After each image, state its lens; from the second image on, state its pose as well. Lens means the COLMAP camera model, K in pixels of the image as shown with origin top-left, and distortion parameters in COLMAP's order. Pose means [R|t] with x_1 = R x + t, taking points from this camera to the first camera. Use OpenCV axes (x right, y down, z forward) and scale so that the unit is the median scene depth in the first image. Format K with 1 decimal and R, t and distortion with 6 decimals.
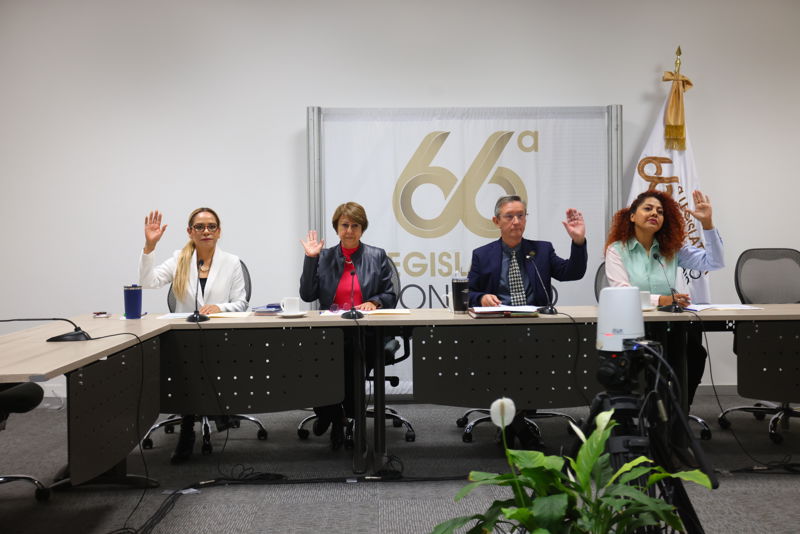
lens RADIAL K [[883.9, 0, 399.9], [0, 883.9, 234.7], [0, 0, 1]] dist [-0.012903, -0.005129]
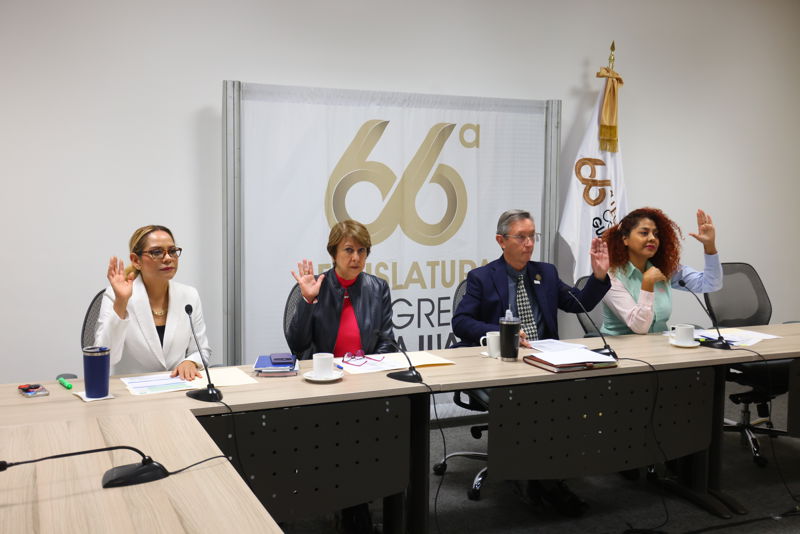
lens RADIAL K [[883.9, 0, 399.9], [0, 883.9, 234.7], [0, 0, 1]] dist [-0.012903, -0.005129]
pose [[0.914546, -0.003757, 0.404464, -0.277613], [-0.023603, 0.997757, 0.062638, -0.060892], [-0.403792, -0.066832, 0.912406, 0.216576]]
